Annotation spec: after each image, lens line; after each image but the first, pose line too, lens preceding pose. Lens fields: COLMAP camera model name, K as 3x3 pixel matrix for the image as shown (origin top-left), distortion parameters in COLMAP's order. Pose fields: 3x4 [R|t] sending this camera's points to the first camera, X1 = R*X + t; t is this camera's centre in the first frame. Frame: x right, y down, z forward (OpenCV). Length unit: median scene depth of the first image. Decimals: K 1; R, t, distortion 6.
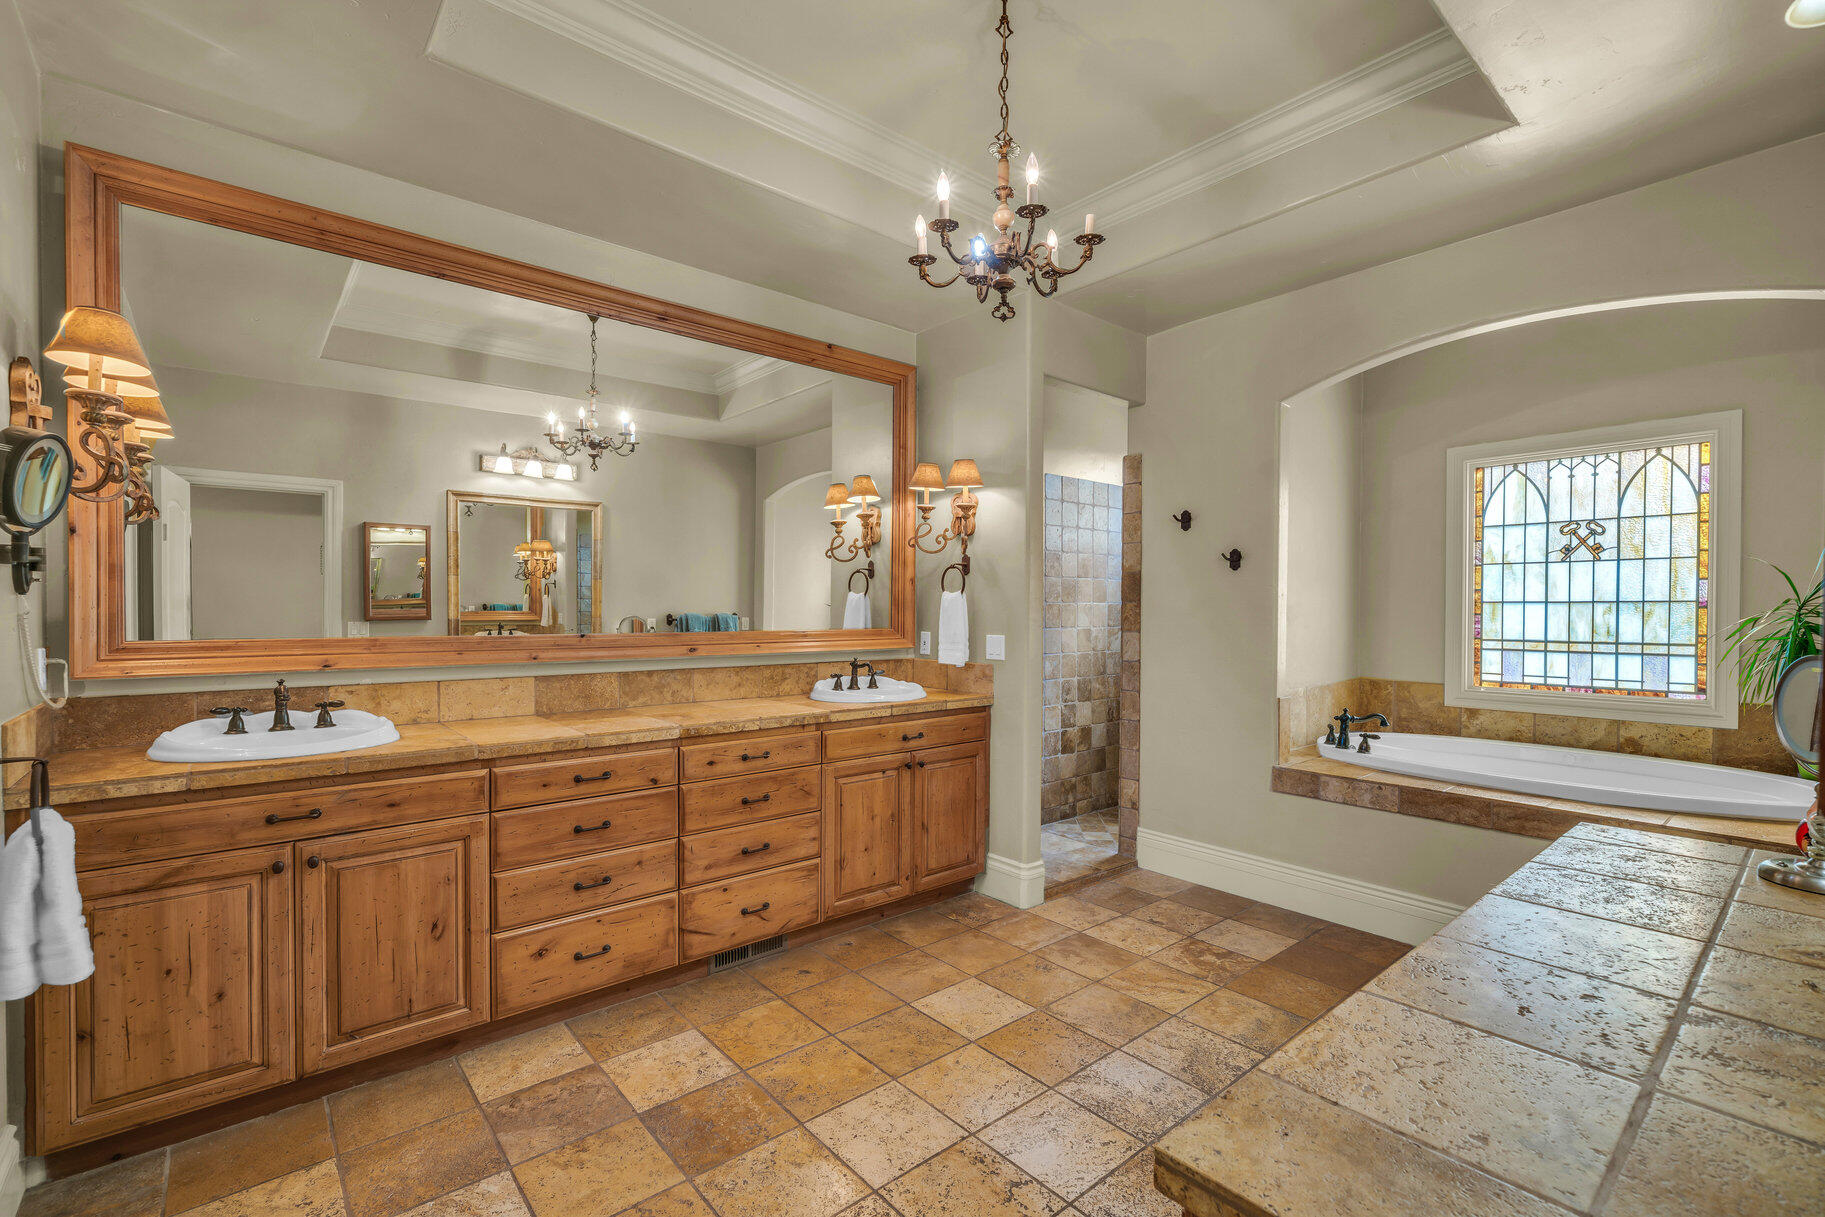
lens RADIAL K [[801.8, 0, 909.8], [0, 801.8, 611.2], [0, 0, 1]] dist [-0.002152, 0.000078]
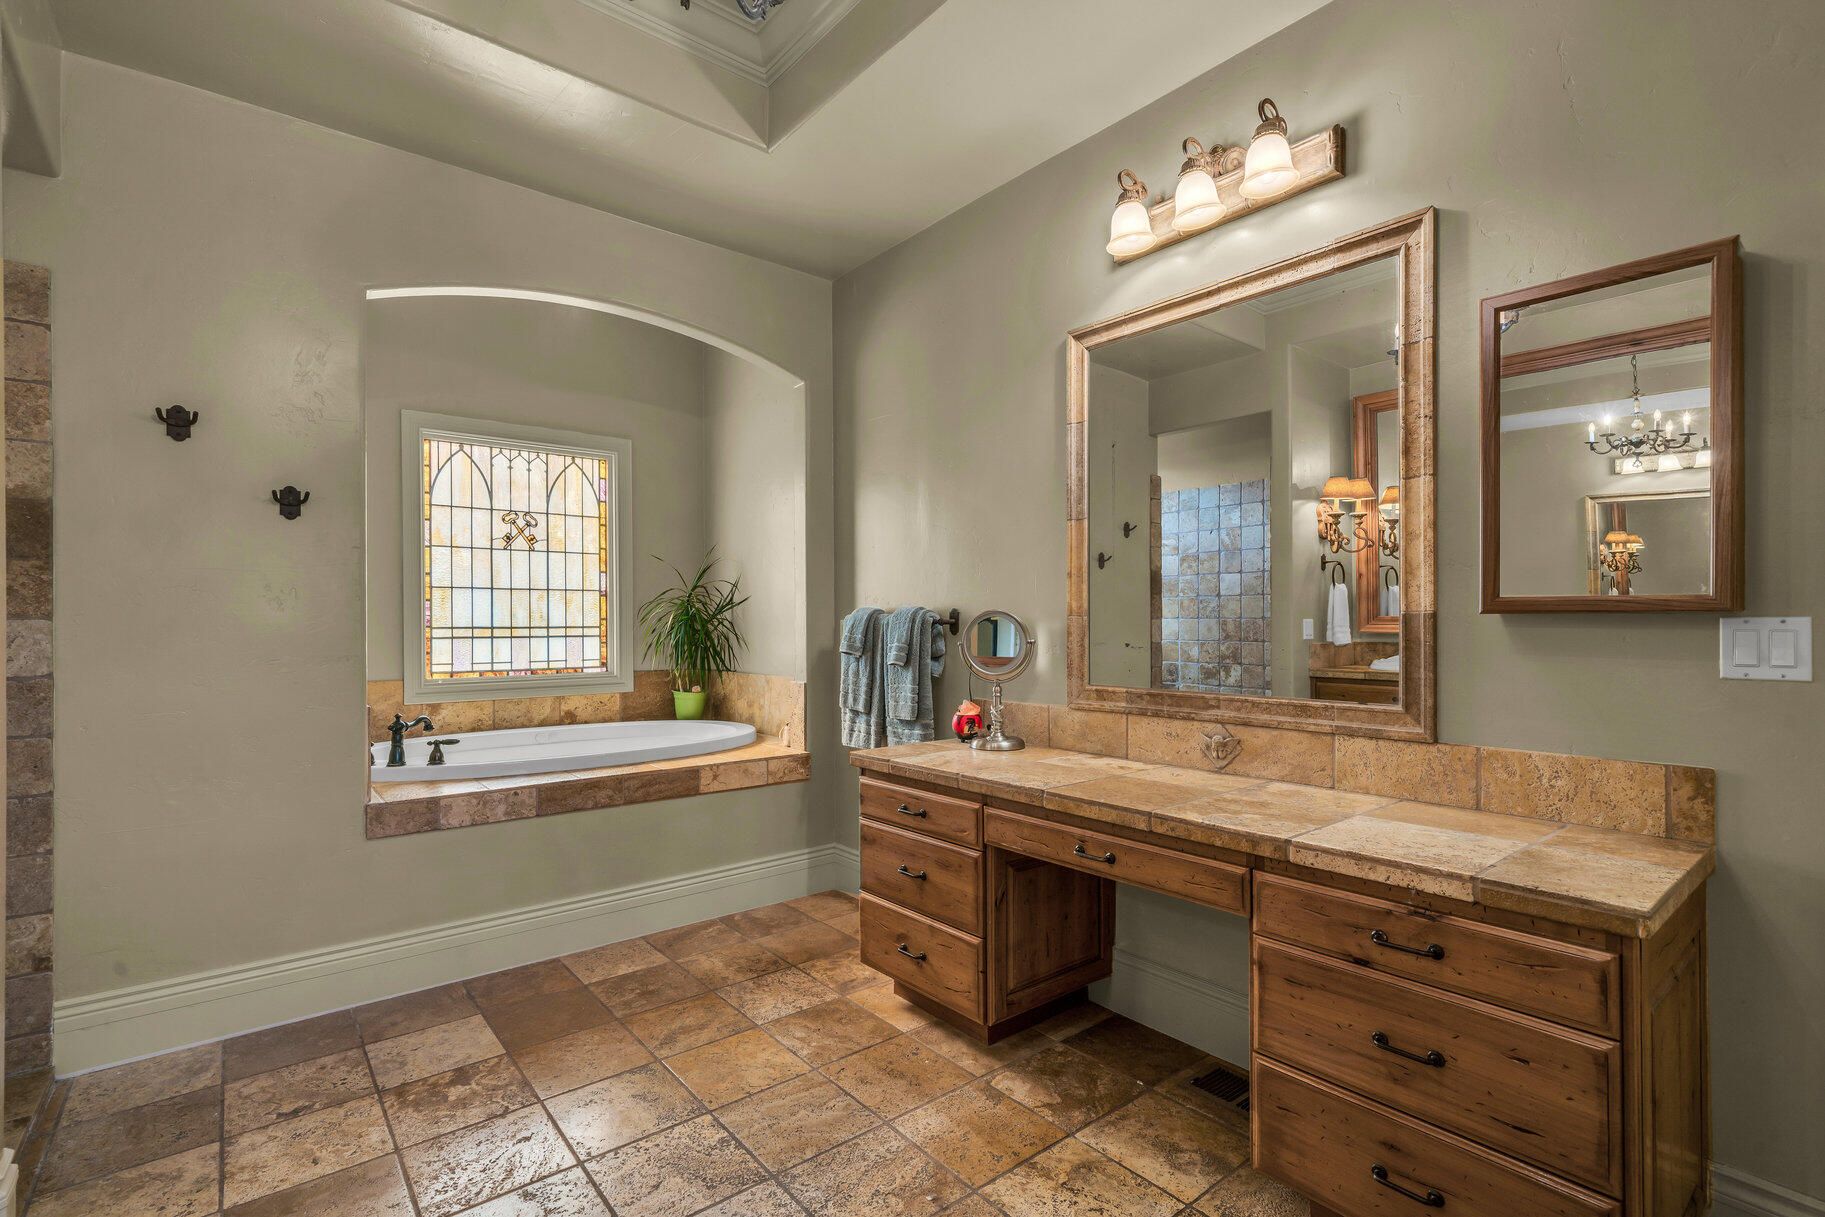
lens RADIAL K [[838.4, 0, 909.4], [0, 838.4, 619.9], [0, 0, 1]] dist [0.000922, 0.000100]
pose [[0.017545, -0.000971, 0.999846, -0.253029], [0.003510, 0.999993, 0.000909, 0.029908], [-0.999840, 0.003493, 0.017548, 0.475972]]
